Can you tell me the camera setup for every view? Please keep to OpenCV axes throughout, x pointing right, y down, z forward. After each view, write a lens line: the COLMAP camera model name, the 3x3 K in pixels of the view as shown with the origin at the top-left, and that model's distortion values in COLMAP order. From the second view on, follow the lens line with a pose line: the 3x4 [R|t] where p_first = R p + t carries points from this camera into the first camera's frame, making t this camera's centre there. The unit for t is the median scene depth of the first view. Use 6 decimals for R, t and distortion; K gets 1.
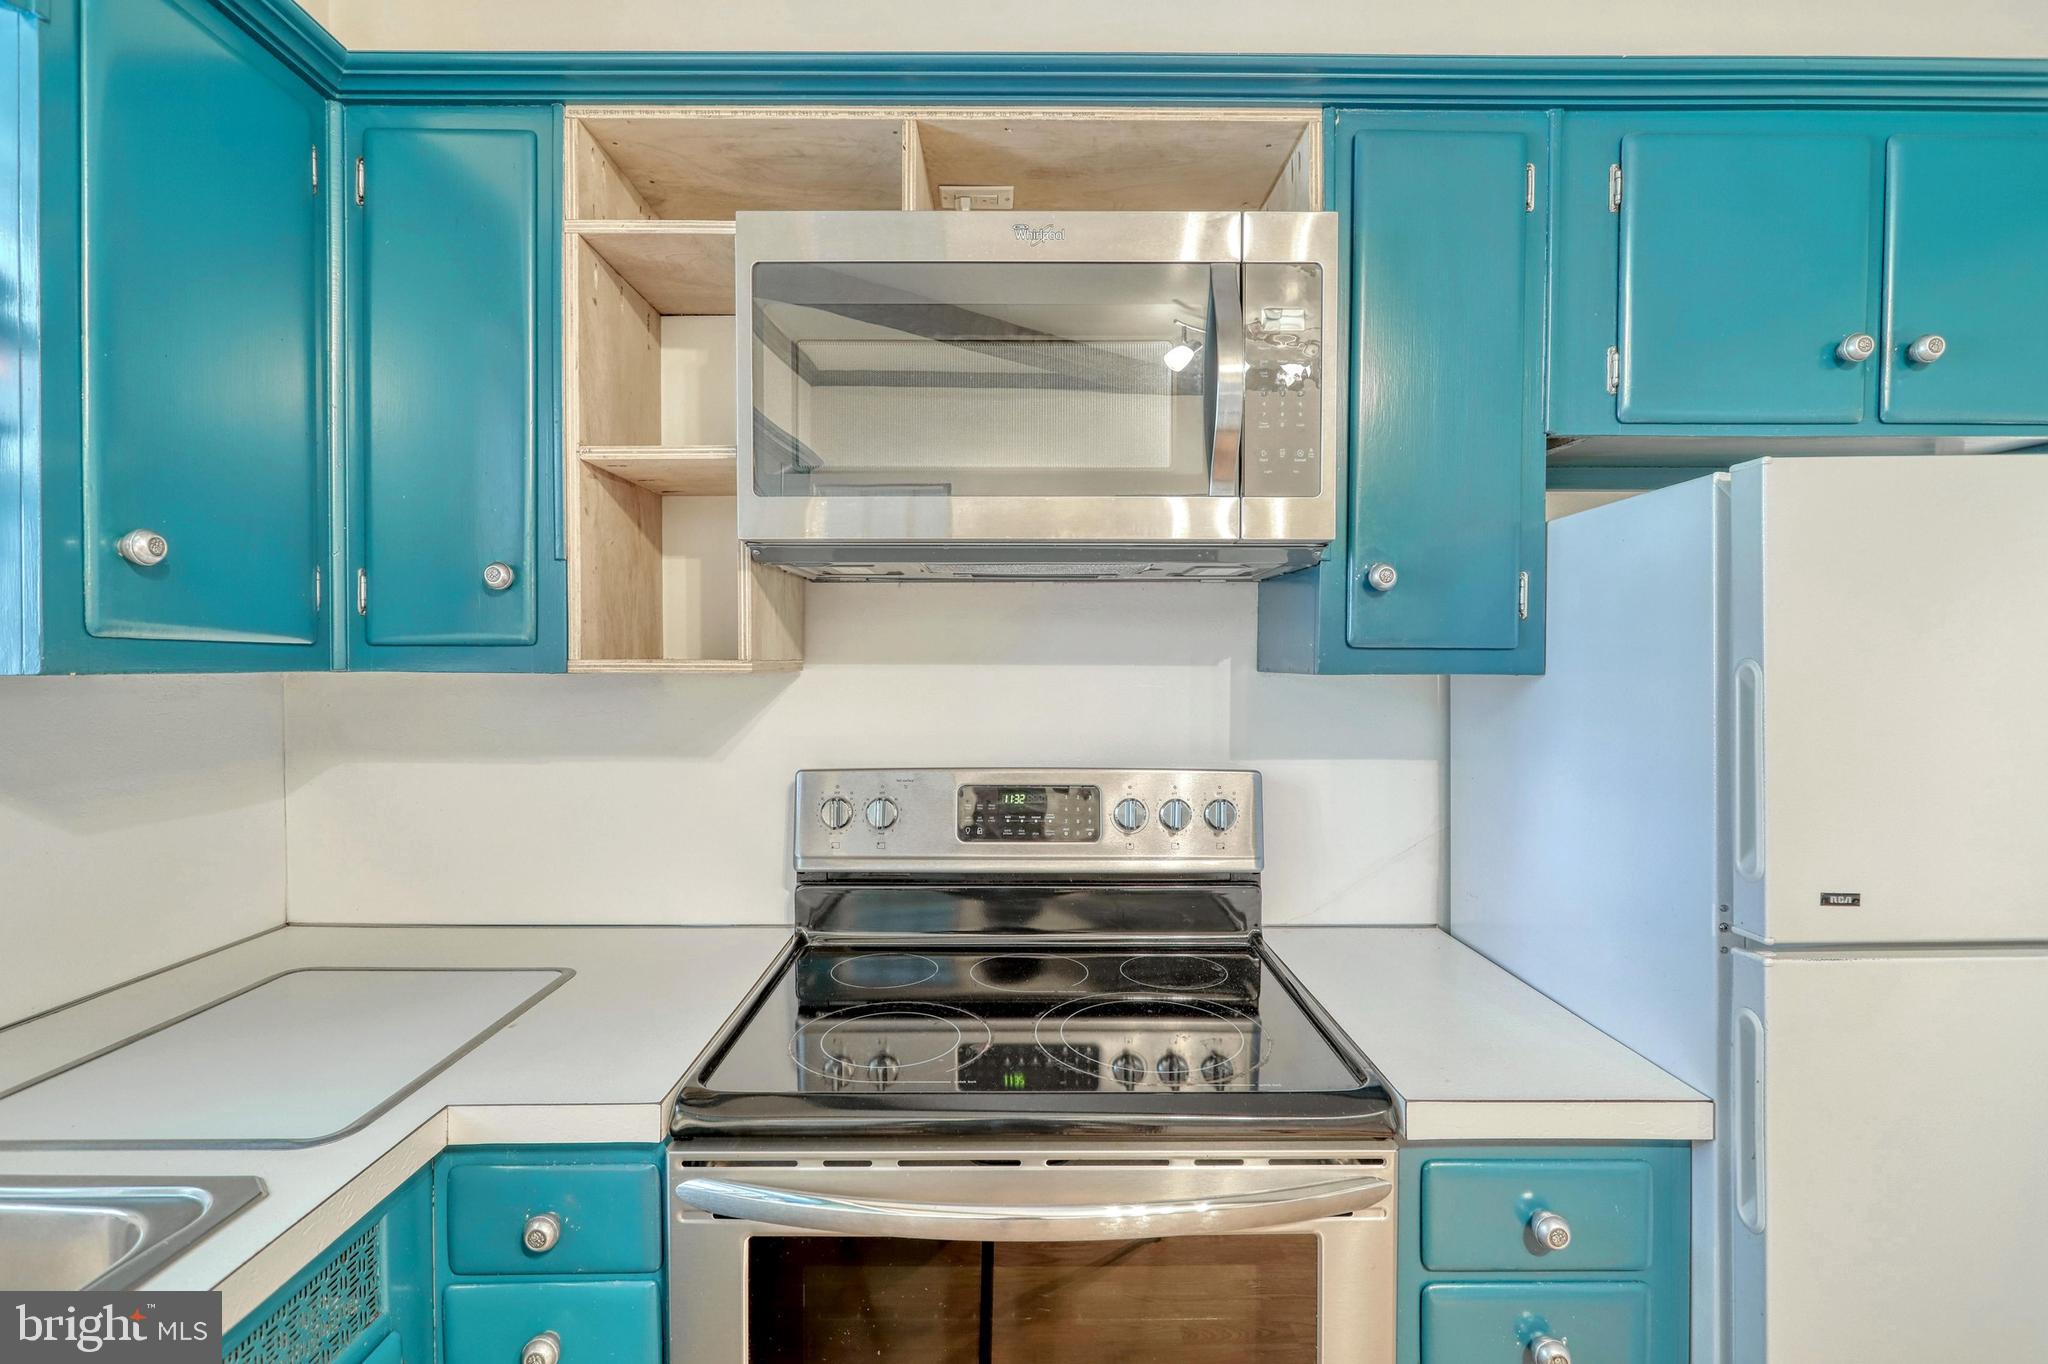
lens RADIAL K [[974.7, 0, 1030.7], [0, 974.7, 672.8], [0, 0, 1]] dist [0.000189, 0.001714]
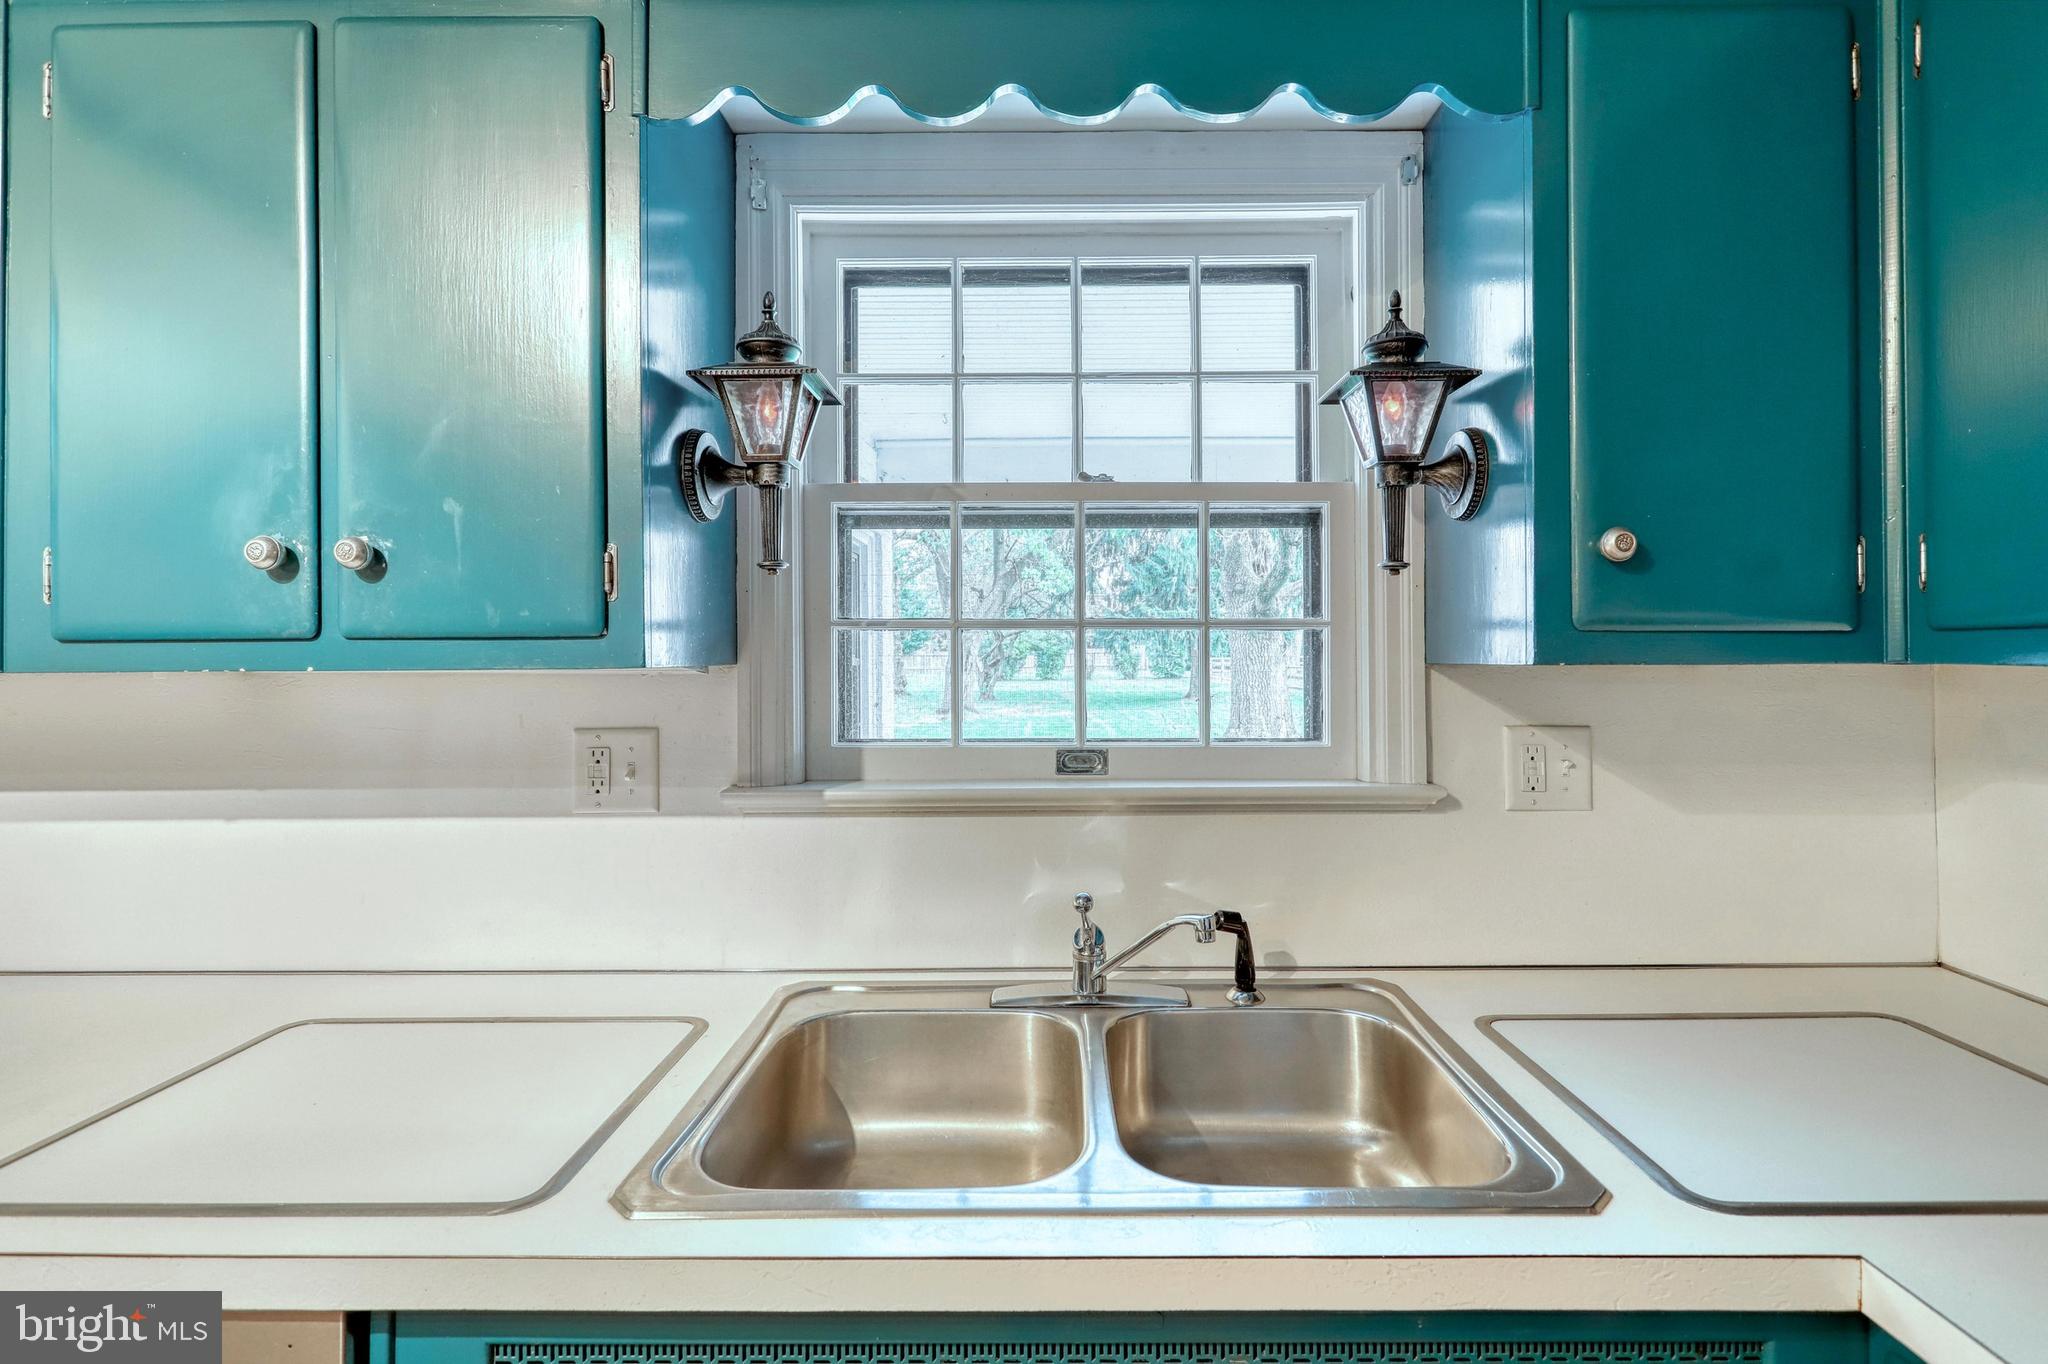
lens RADIAL K [[974.7, 0, 1049.1], [0, 974.7, 642.9], [0, 0, 1]] dist [0.000189, 0.001714]
pose [[-0.018175, -0.014779, -0.999726, 0.120937], [-0.006837, 0.999869, -0.014657, -0.001681], [0.999811, 0.006569, -0.018274, 0.314635]]
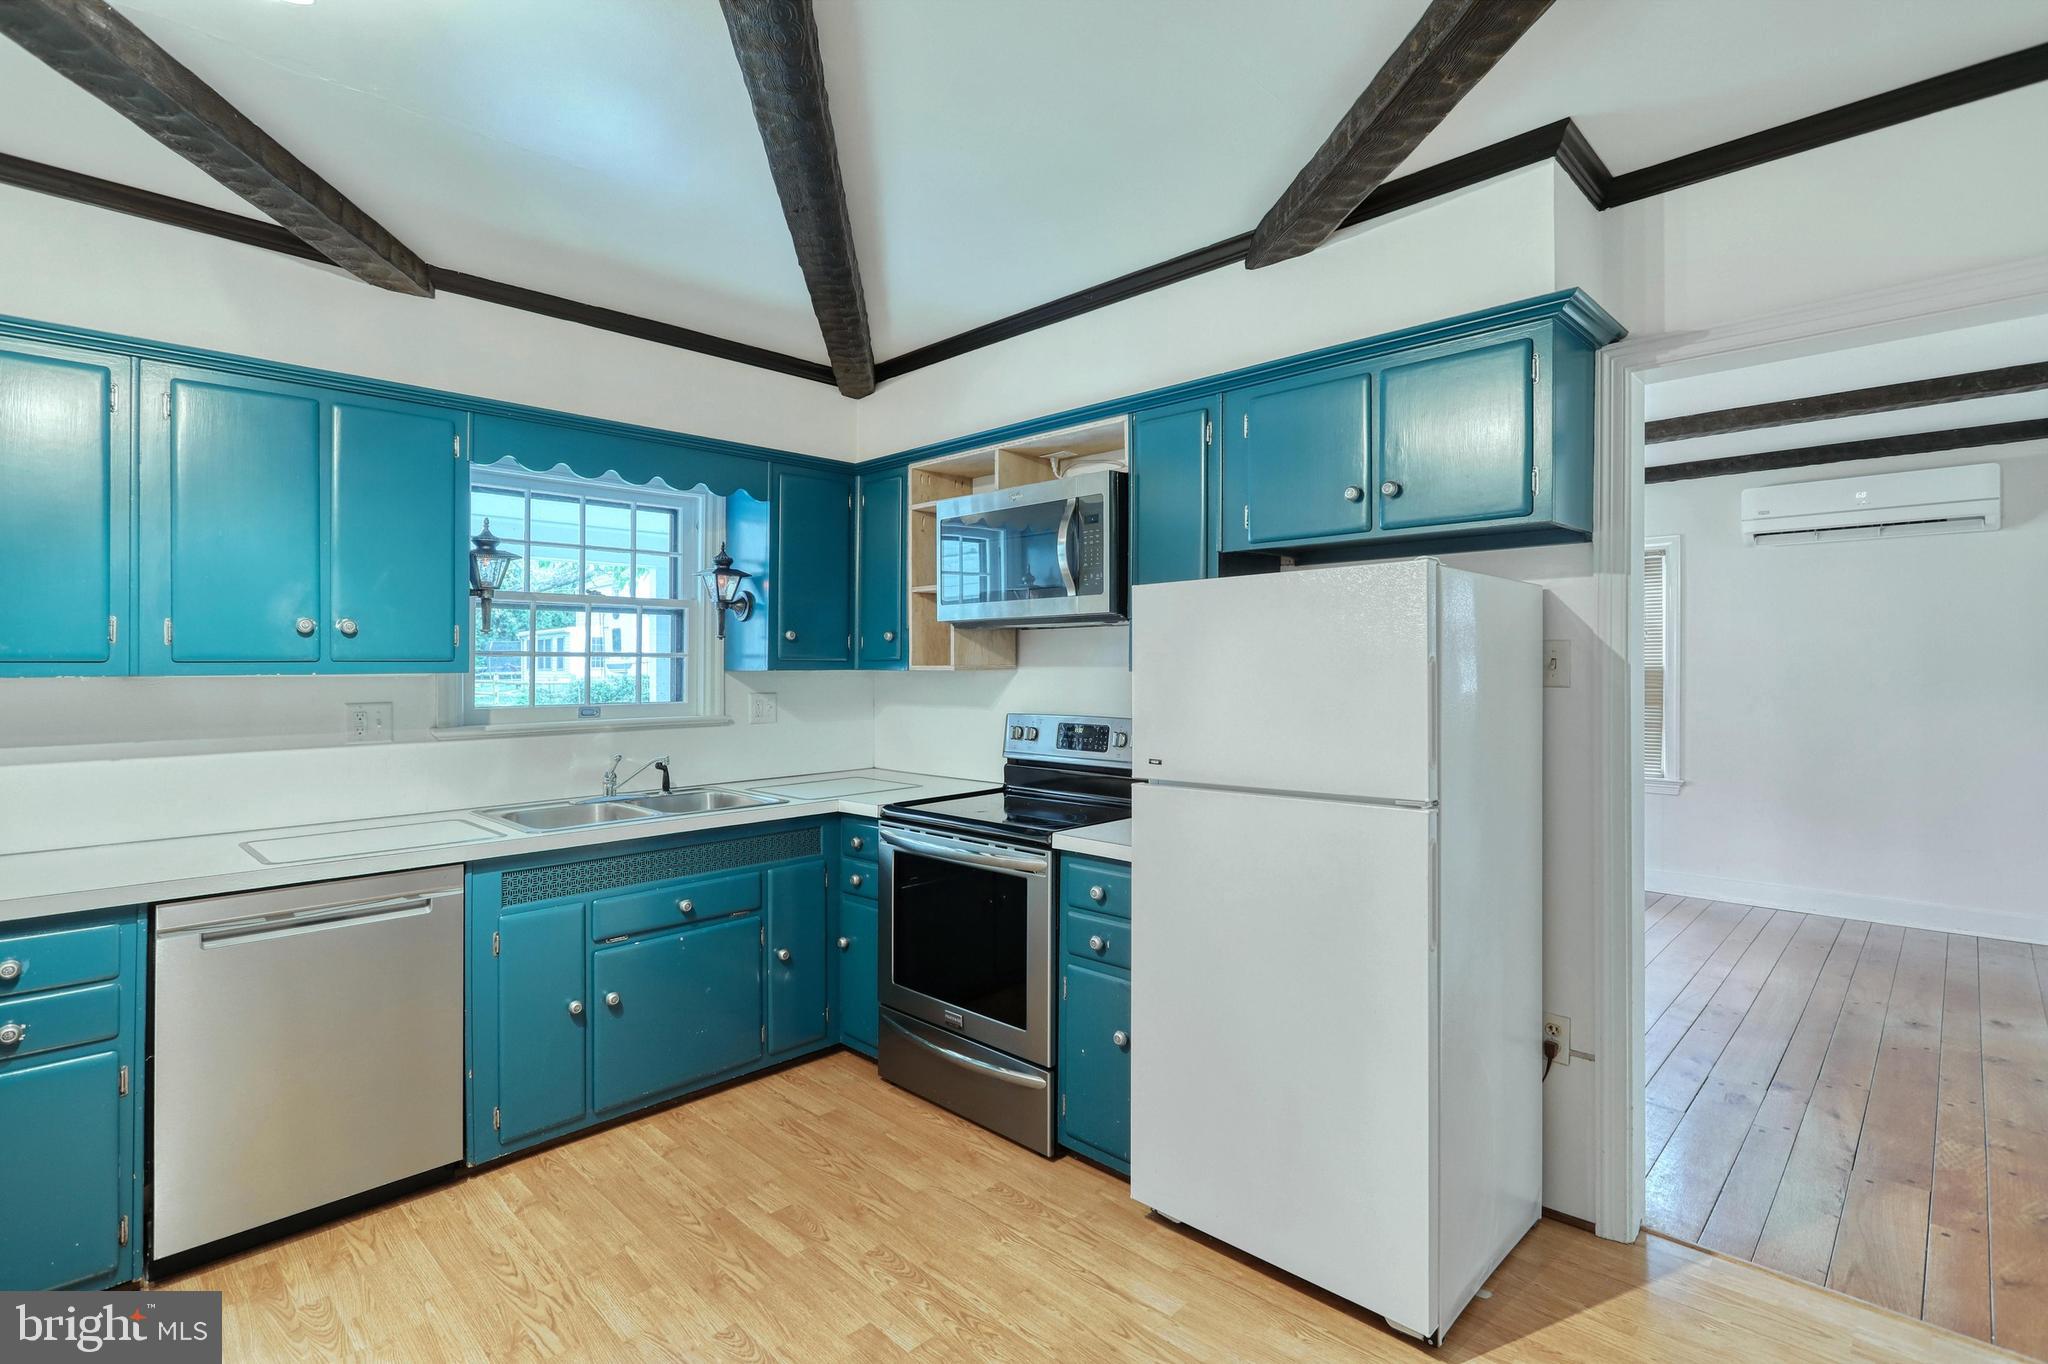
lens RADIAL K [[974.7, 0, 1030.2], [0, 974.7, 647.3], [0, 0, 1]] dist [0.000189, 0.001714]
pose [[0.716975, -0.014946, -0.696939, 1.729190], [-0.003900, 0.999668, -0.025451, 0.003411], [0.697088, 0.020966, 0.716679, -0.743866]]
